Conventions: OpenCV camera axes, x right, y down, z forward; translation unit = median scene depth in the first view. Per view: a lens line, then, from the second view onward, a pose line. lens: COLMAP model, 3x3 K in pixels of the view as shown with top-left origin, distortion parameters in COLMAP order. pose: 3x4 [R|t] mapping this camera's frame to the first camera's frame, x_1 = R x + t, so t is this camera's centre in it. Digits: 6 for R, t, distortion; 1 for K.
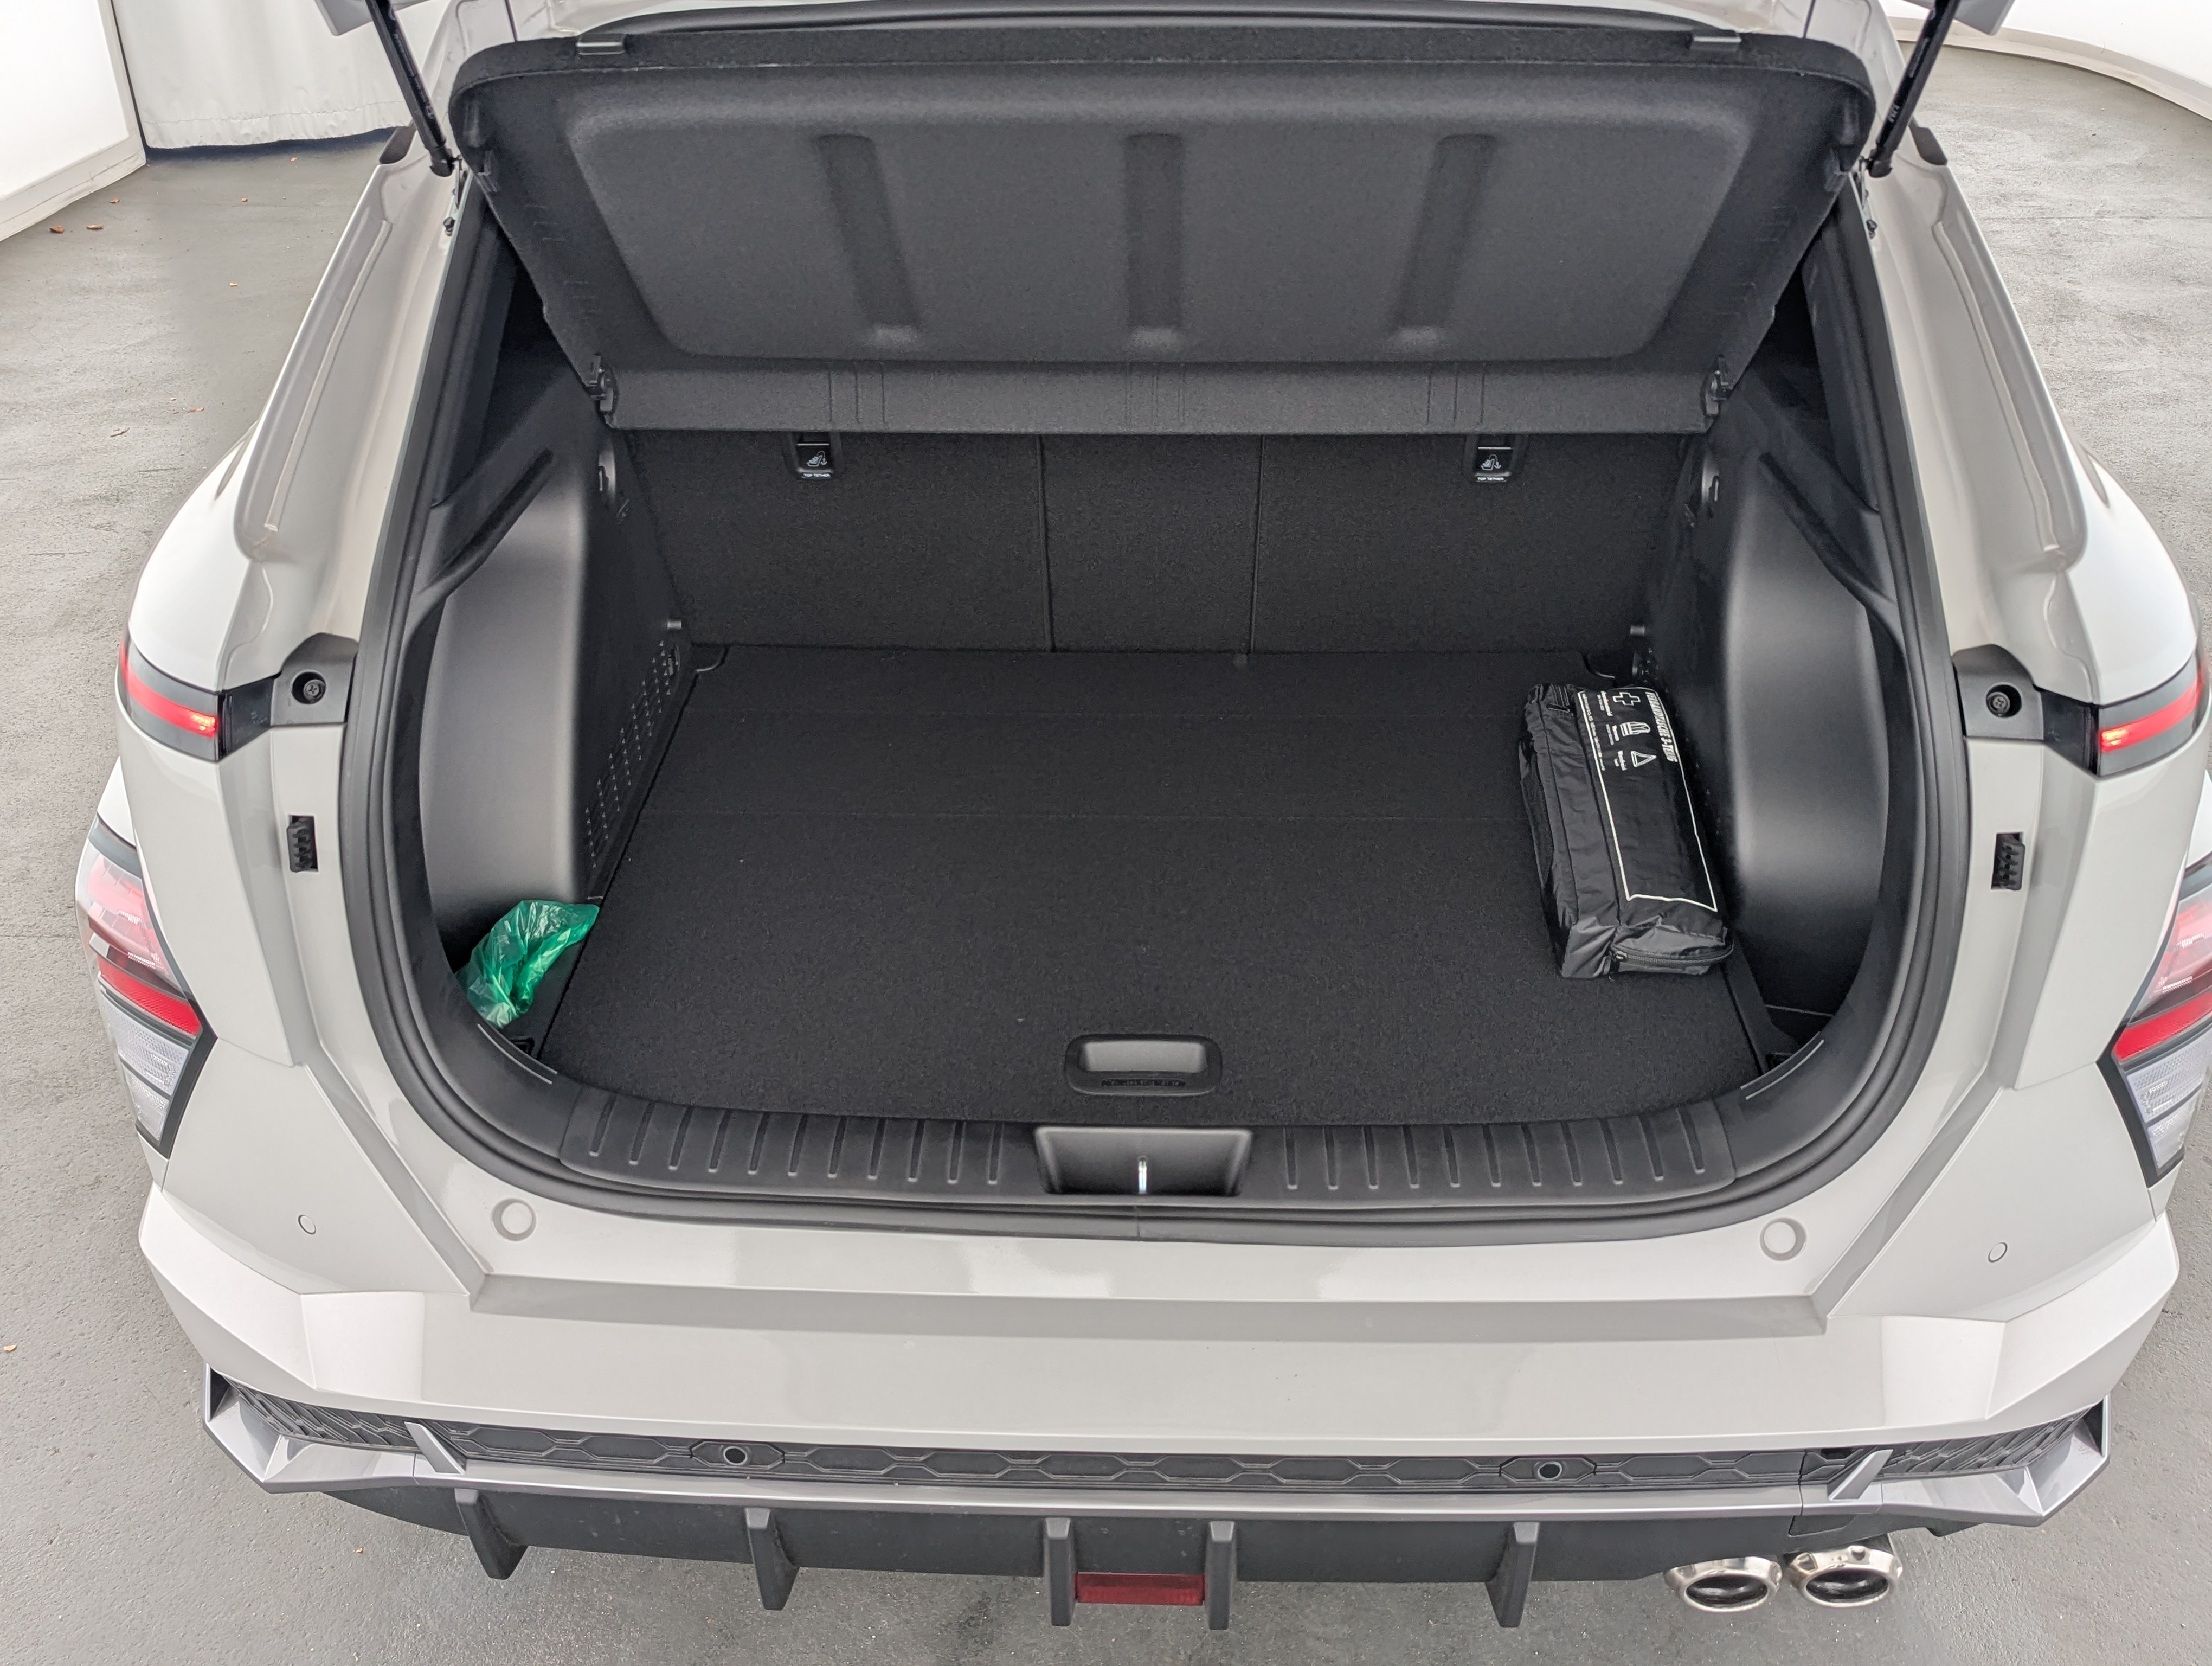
lens RADIAL K [[2088.7, 0, 1109.0], [0, 2088.7, 823.0], [0, 0, 1]] dist [0.045009, -0.019897]
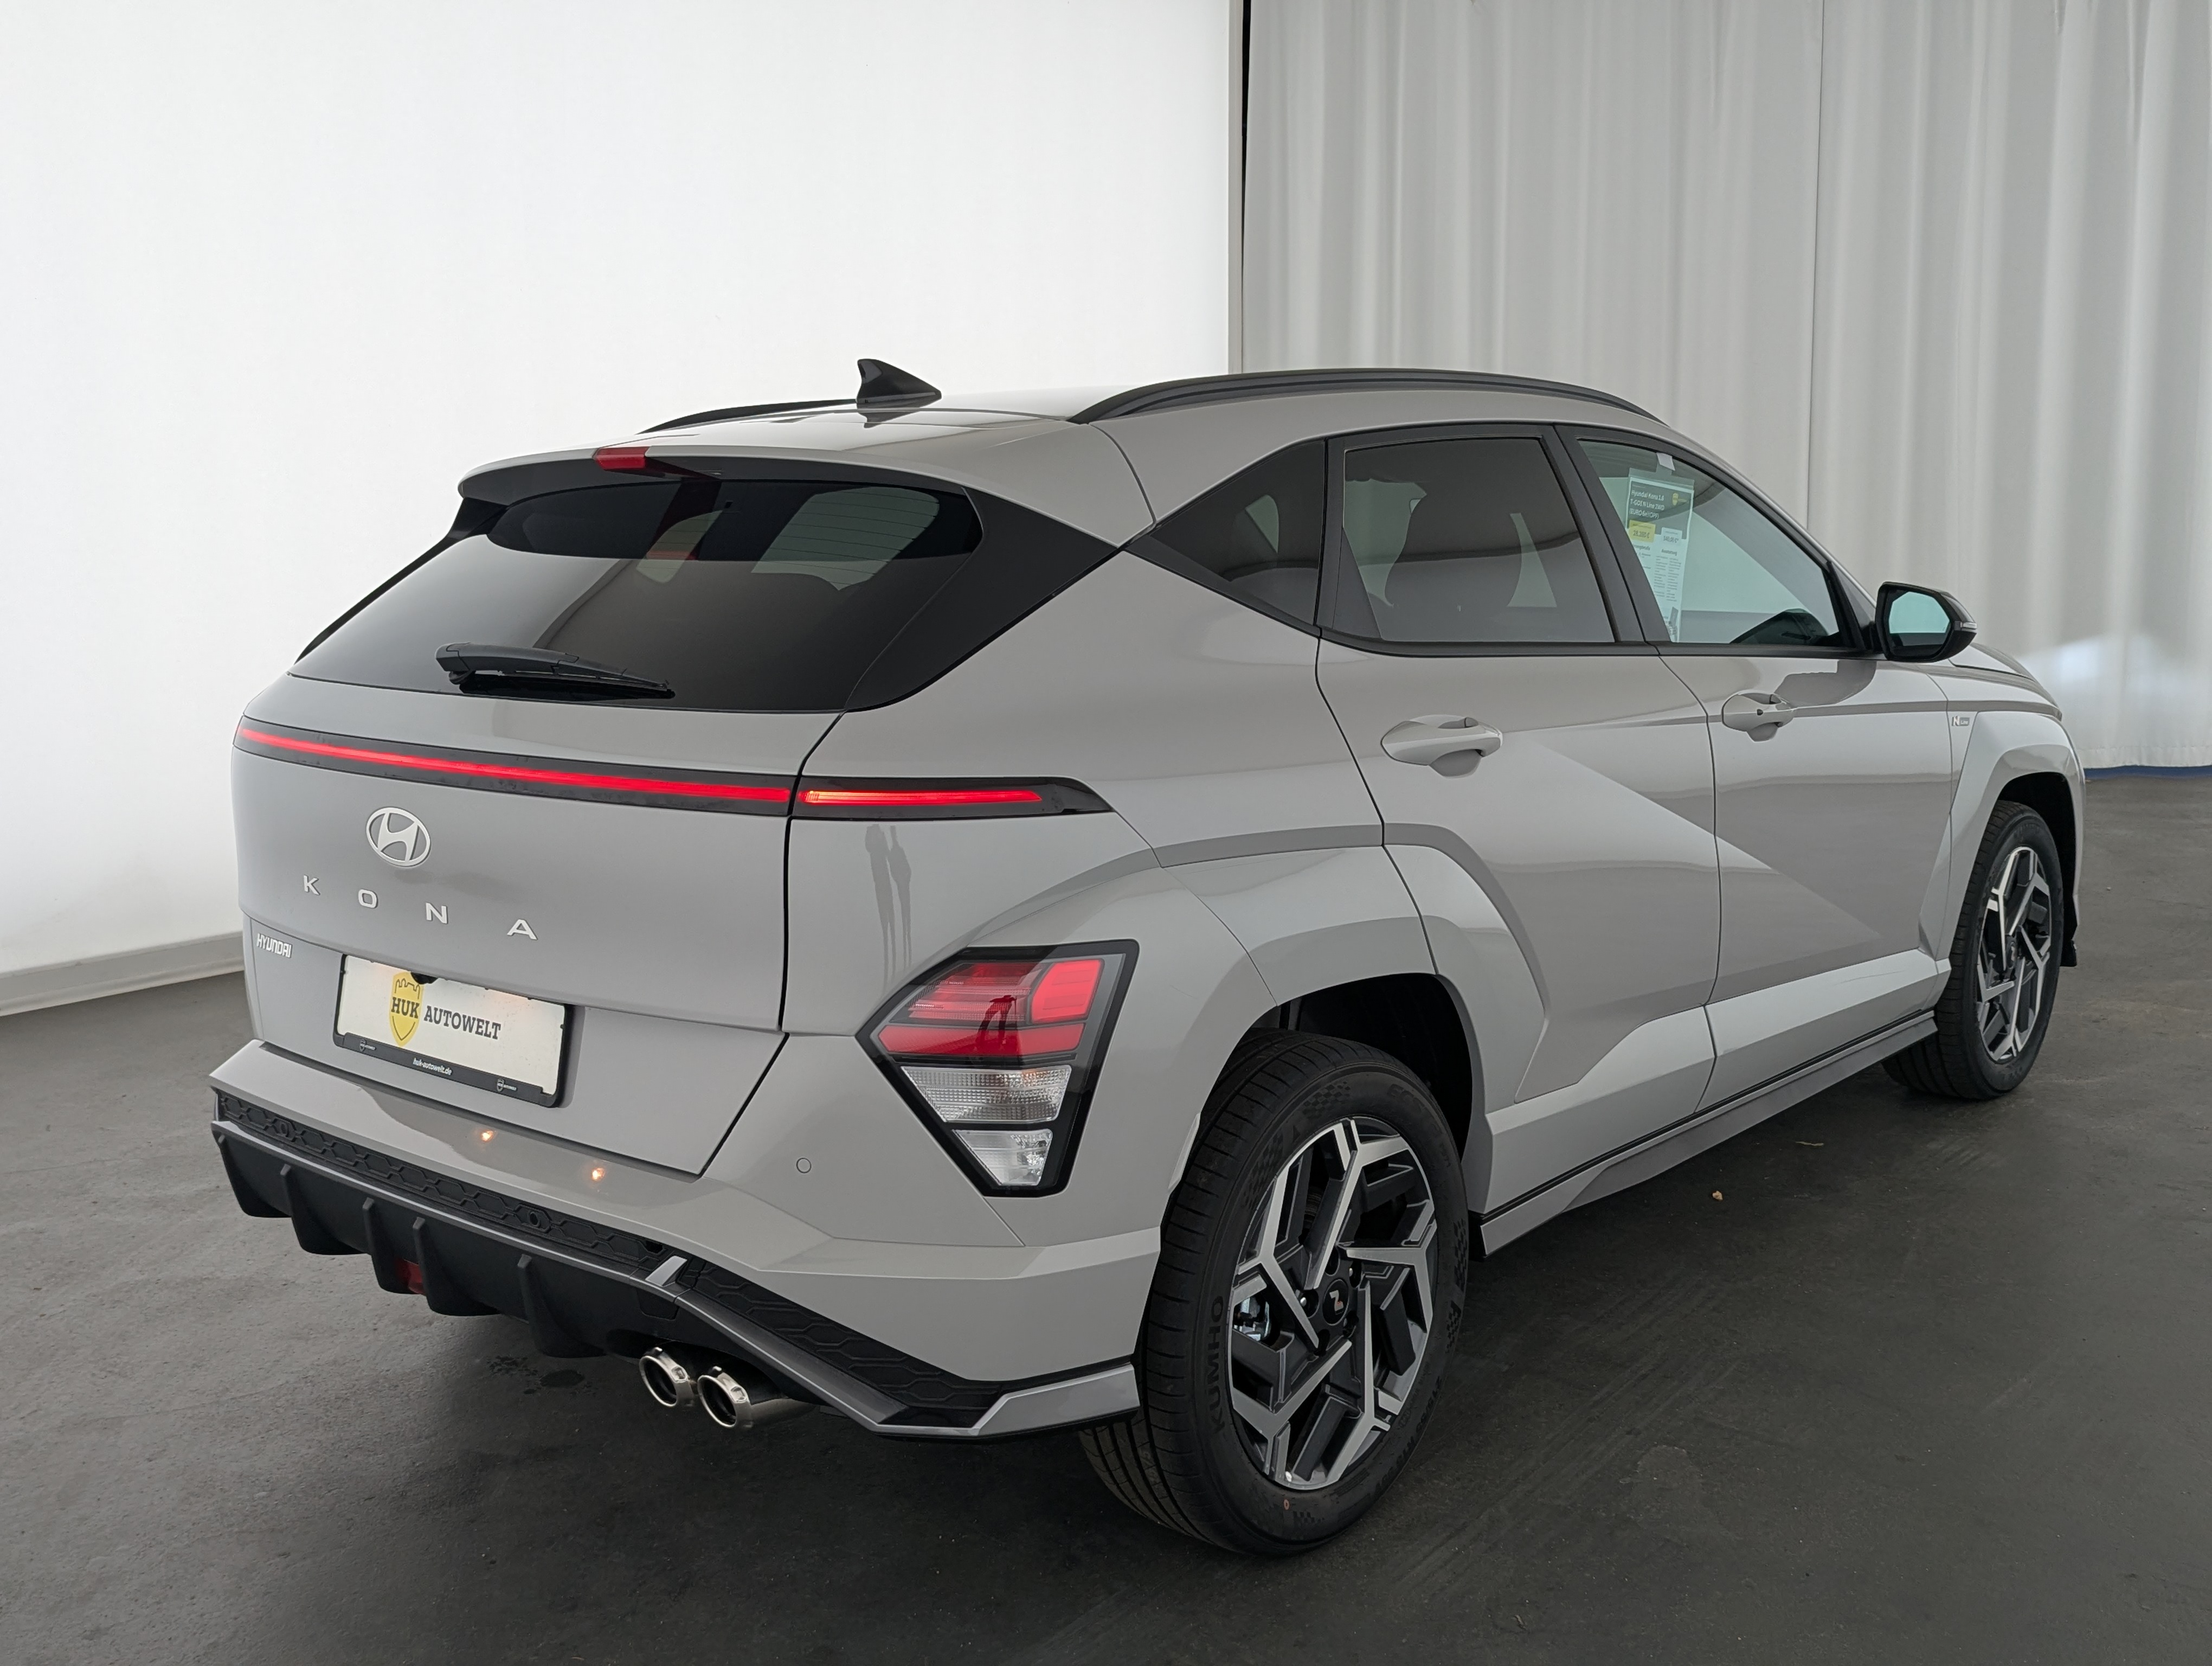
lens RADIAL K [[2088.7, 0, 1109.0], [0, 2088.7, 823.0], [0, 0, 1]] dist [0.045009, -0.019897]
pose [[0.781513, 0.089307, -0.617464, 0.551145], [-0.286134, 0.930783, -0.227531, 0.093342], [0.554405, 0.354496, 0.752973, -0.034924]]
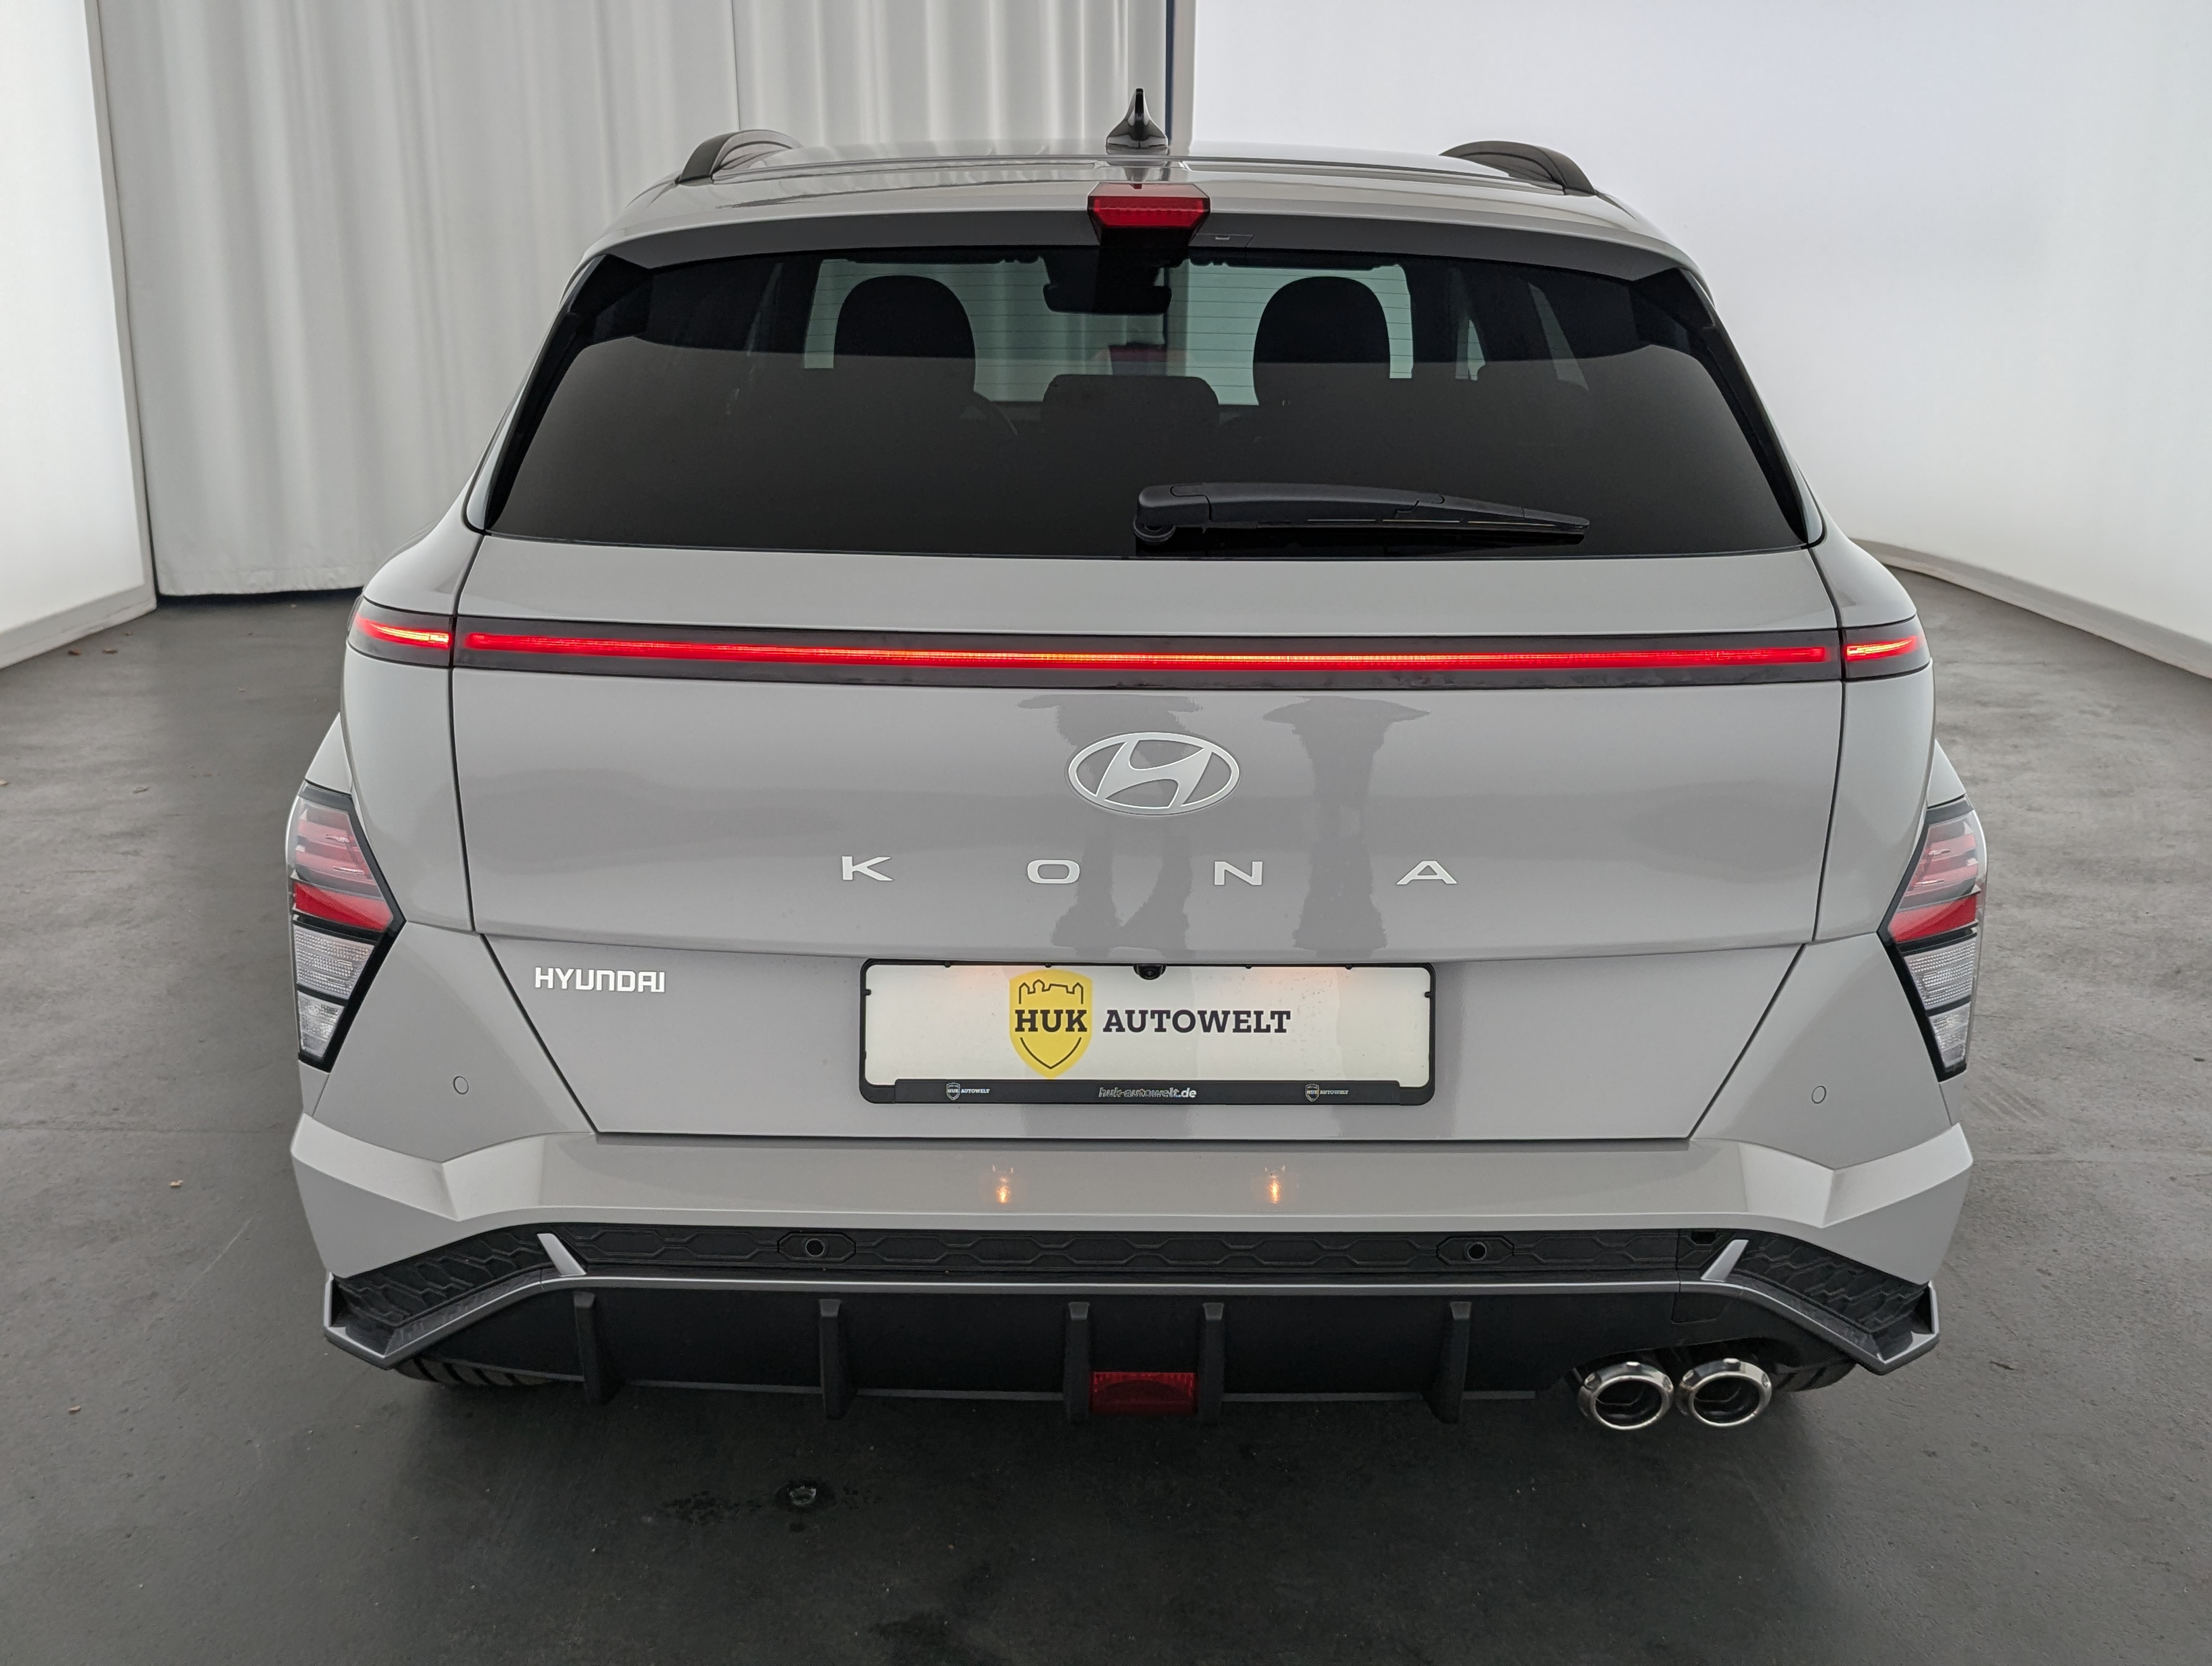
lens RADIAL K [[2068.8, 0, 1116.6], [0, 2068.8, 808.6], [0, 0, 1]] dist [0.083862, -0.112437]
pose [[0.998824, 0.005834, 0.048136, -0.022526], [0.006545, 0.967425, -0.253071, 0.129275], [-0.048044, 0.253089, 0.966249, -0.086177]]
